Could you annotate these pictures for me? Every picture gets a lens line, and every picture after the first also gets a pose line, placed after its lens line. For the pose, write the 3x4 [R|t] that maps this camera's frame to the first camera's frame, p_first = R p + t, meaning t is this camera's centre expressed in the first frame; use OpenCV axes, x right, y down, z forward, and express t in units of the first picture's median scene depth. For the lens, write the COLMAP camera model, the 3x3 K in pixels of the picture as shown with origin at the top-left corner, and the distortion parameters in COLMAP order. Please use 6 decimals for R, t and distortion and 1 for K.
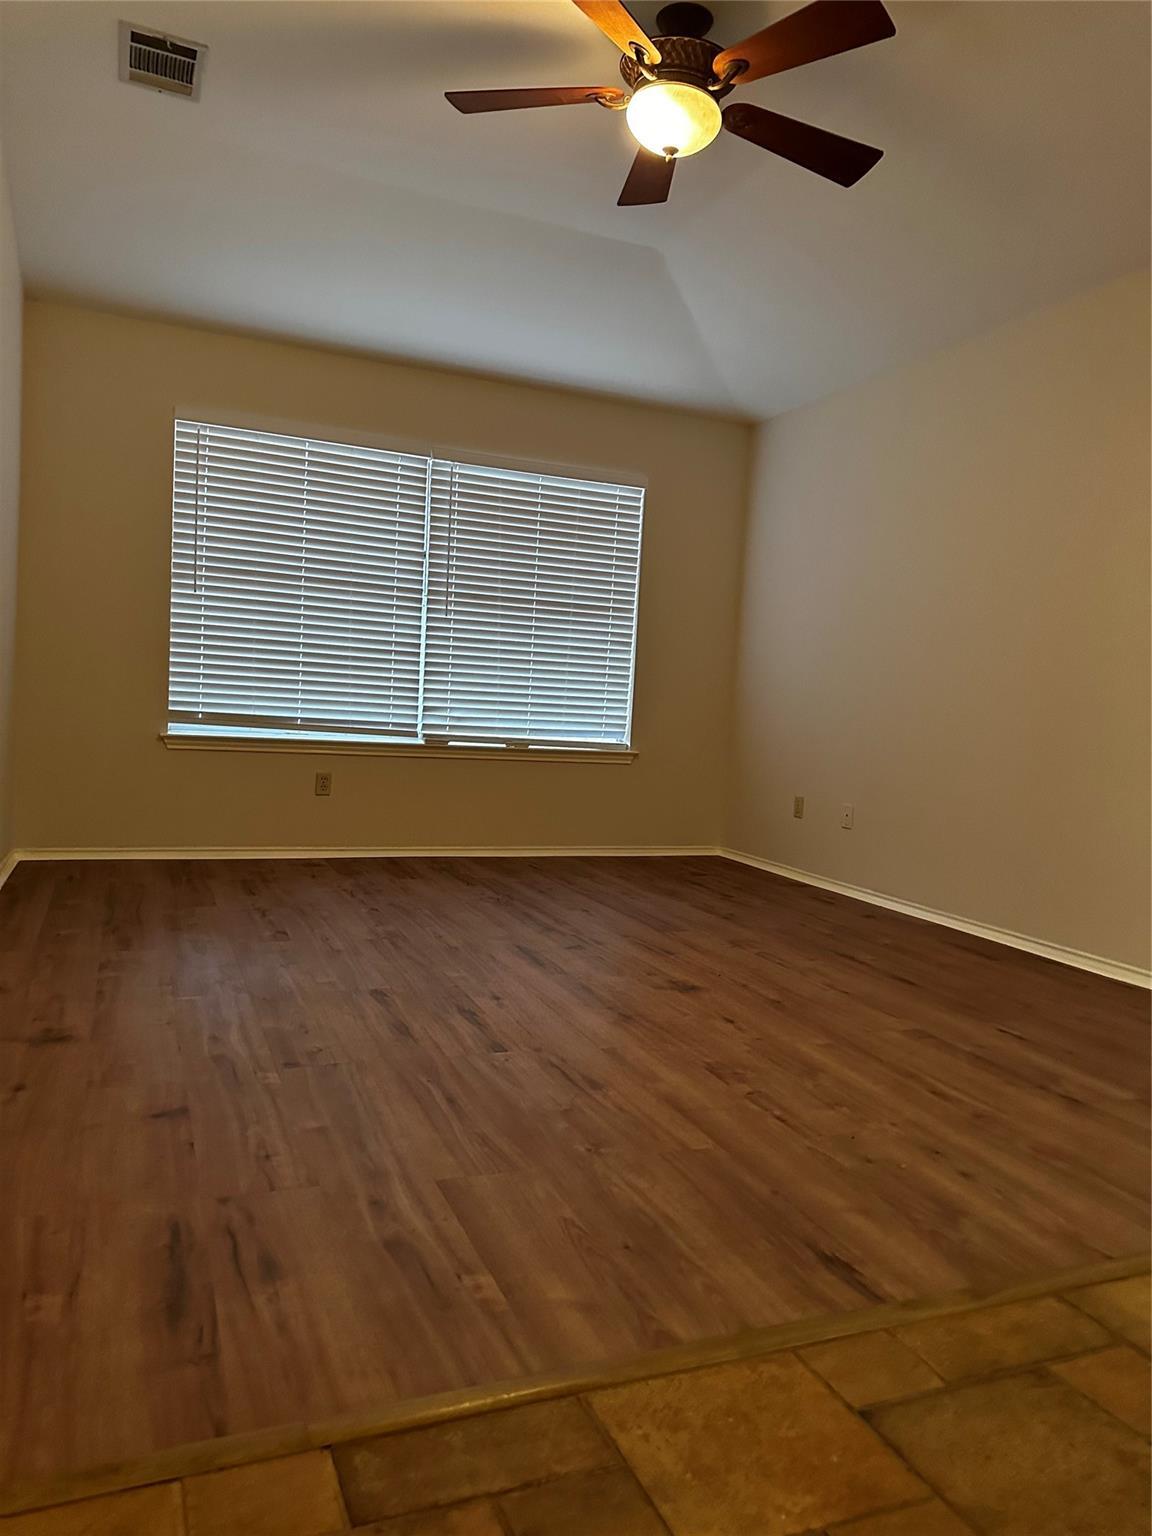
lens RADIAL K [[1075.2, 0, 569.8], [0, 1075.2, 771.2], [0, 0, 1]] dist [0.083294, -0.107782]
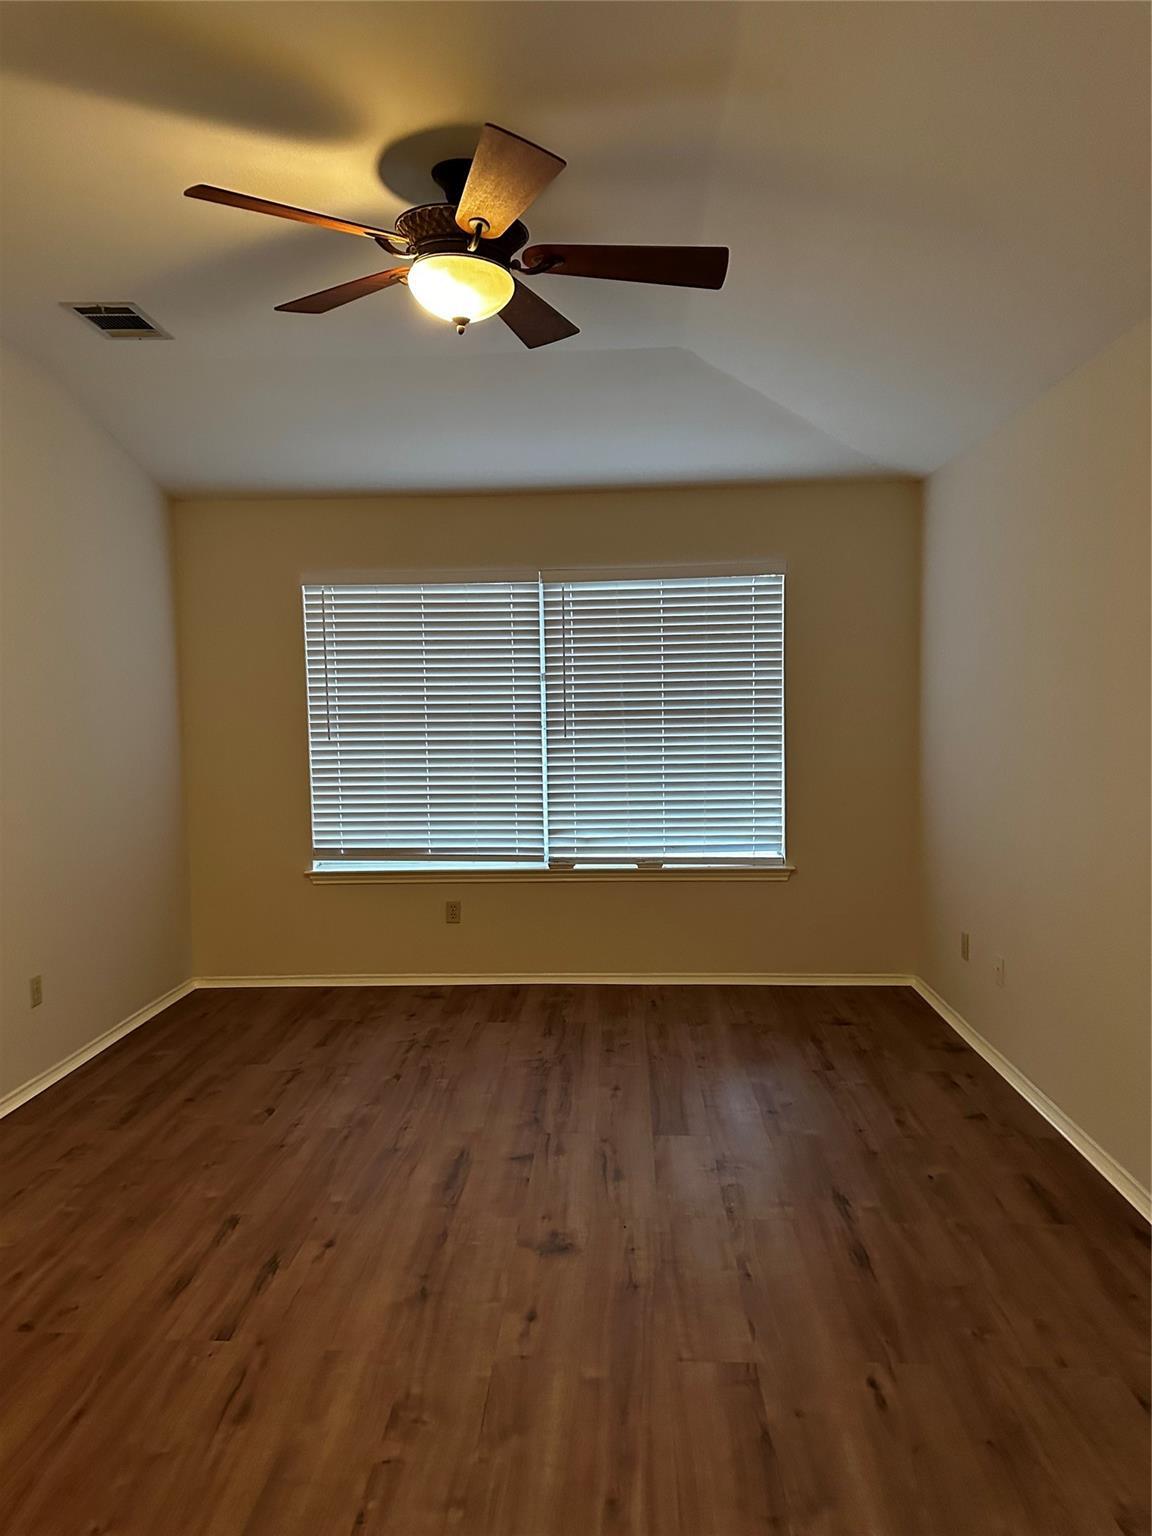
lens RADIAL K [[1063.6, 0, 557.6], [0, 1063.6, 749.8], [0, 0, 1]] dist [0.132456, -0.196666]
pose [[0.902874, -0.056177, -0.426219, 0.293184], [0.042077, 0.998213, -0.042436, -0.092463], [0.427841, 0.020381, 0.903624, 0.123895]]
